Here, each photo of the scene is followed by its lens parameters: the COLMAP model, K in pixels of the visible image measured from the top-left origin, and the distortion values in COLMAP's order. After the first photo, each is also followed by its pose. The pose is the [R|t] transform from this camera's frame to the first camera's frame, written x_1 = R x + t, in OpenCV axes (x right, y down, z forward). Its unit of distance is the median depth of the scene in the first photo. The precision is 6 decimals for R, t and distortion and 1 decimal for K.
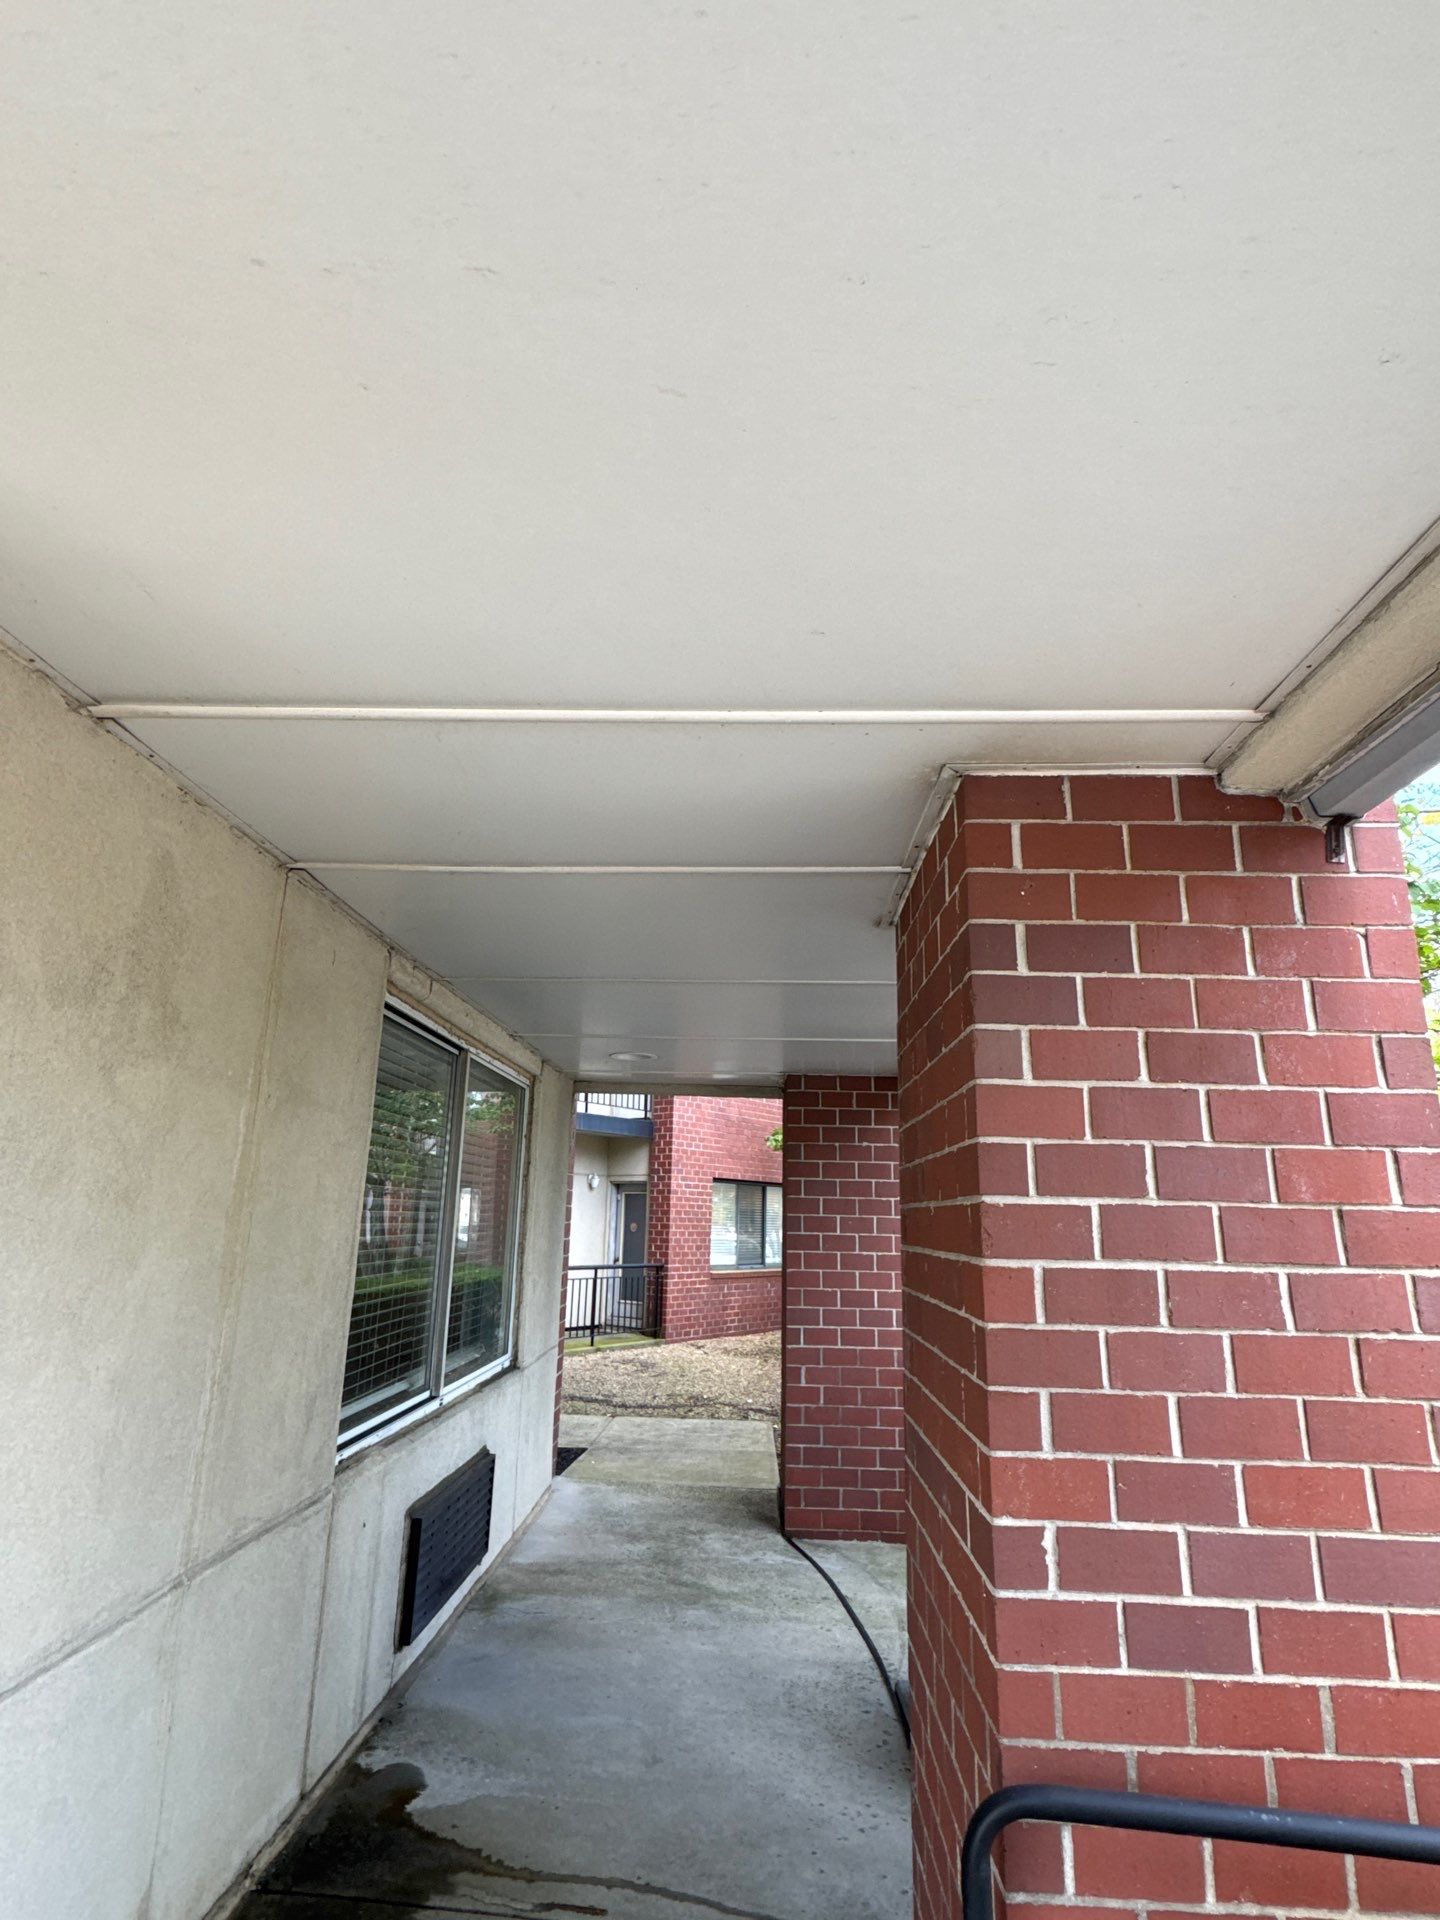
lens RADIAL K [[1045.2, 0, 720.5], [0, 1045.2, 955.6], [0, 0, 1]] dist [0.002411, 0.001683]
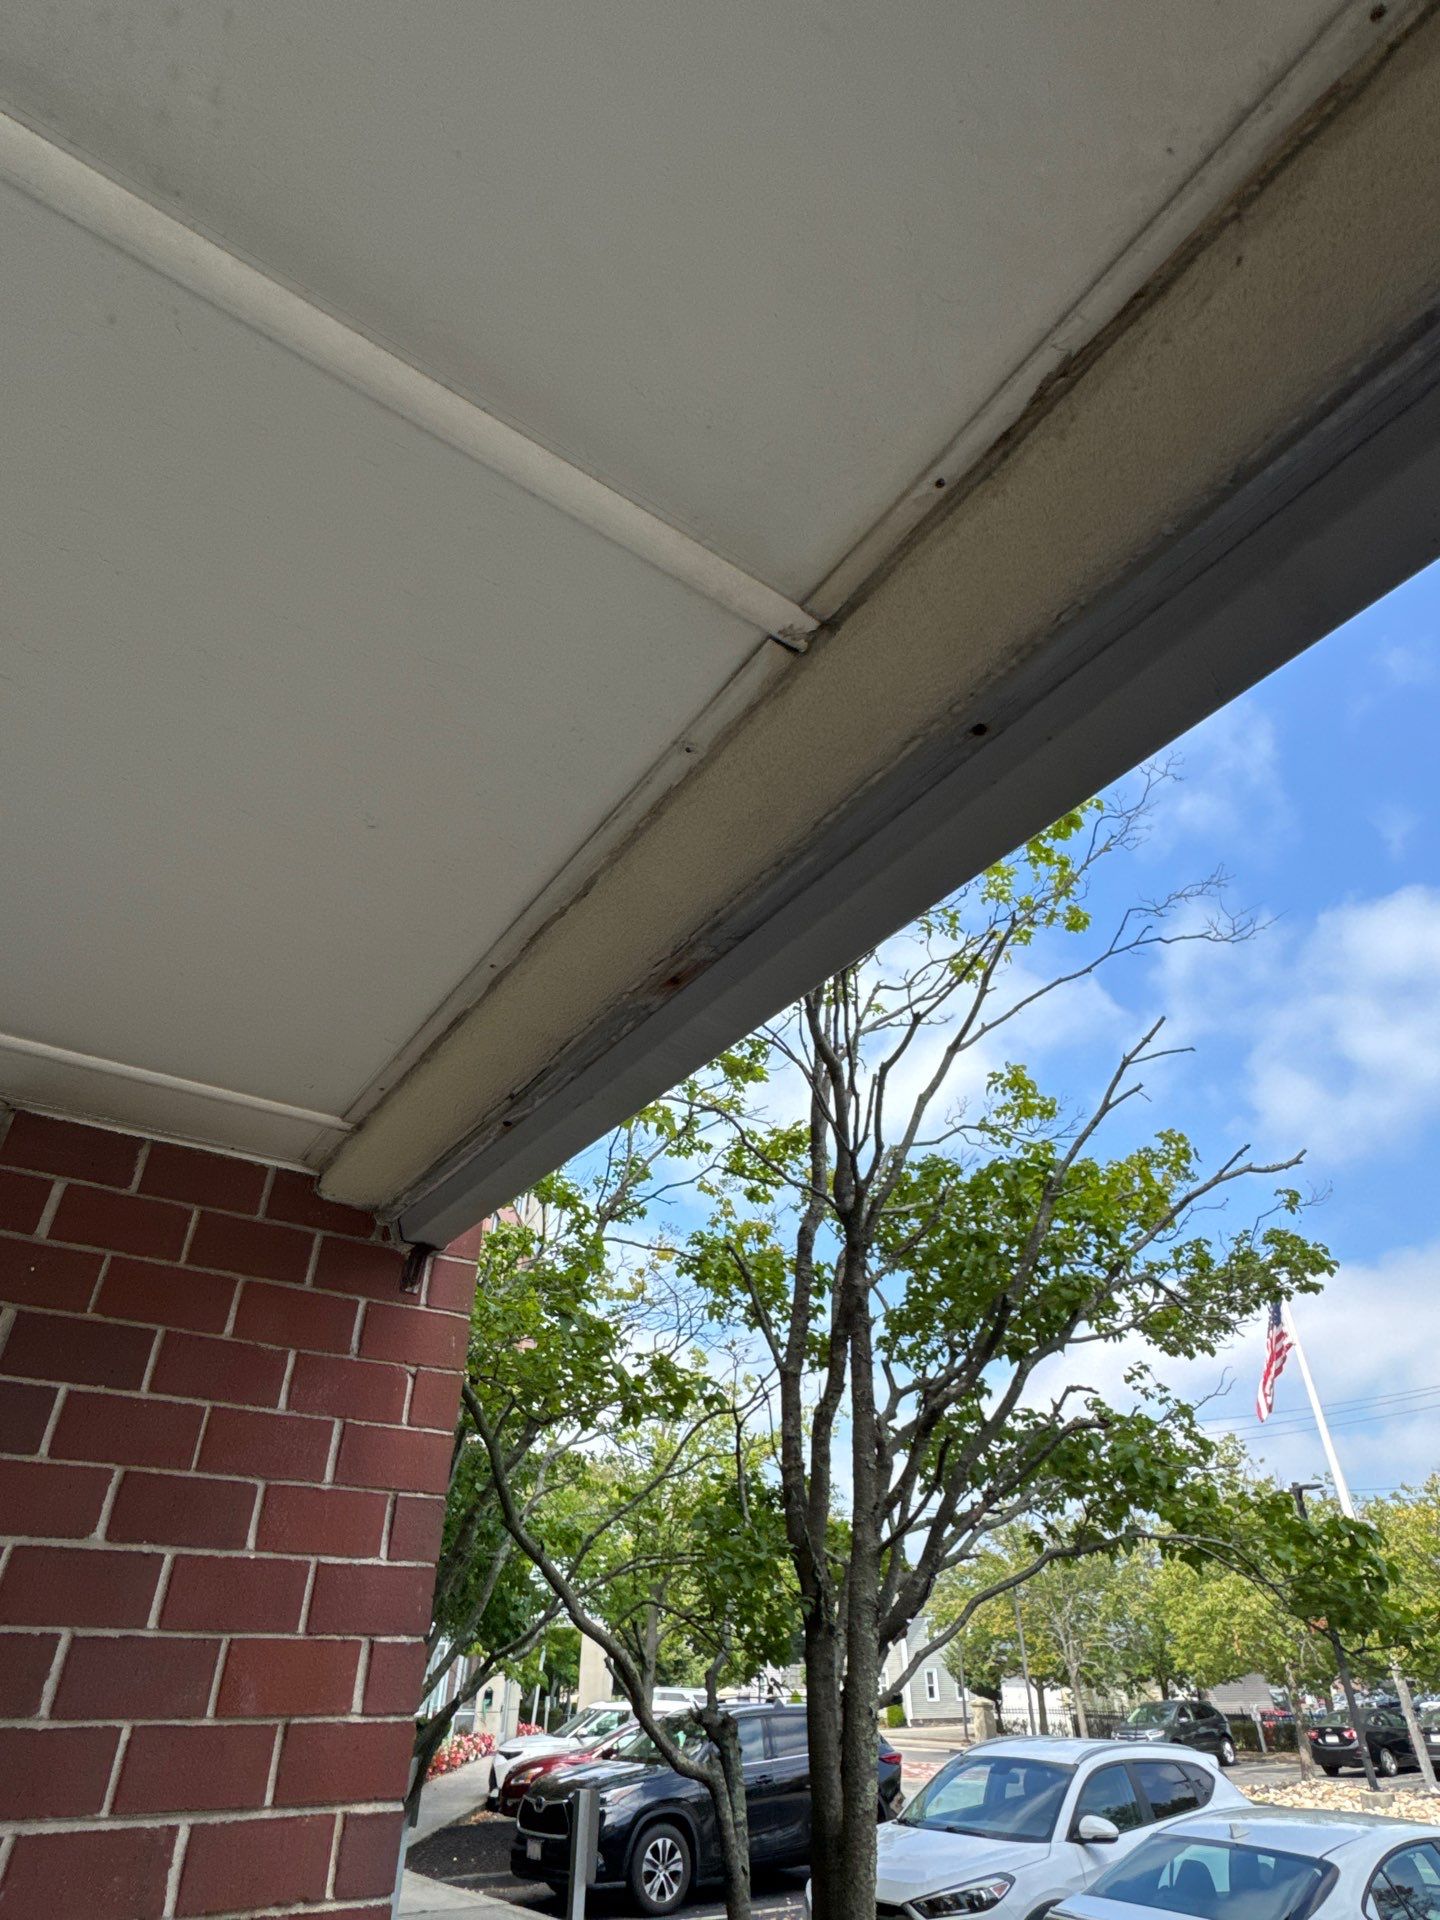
lens RADIAL K [[1045.2, 0, 713.7], [0, 1045.2, 957.8], [0, 0, 1]] dist [0.002411, 0.001683]
pose [[0.801748, 0.323914, 0.502275, 0.234152], [-0.138792, 0.918331, -0.370682, -0.055433], [-0.581324, 0.227481, 0.781227, 0.002941]]
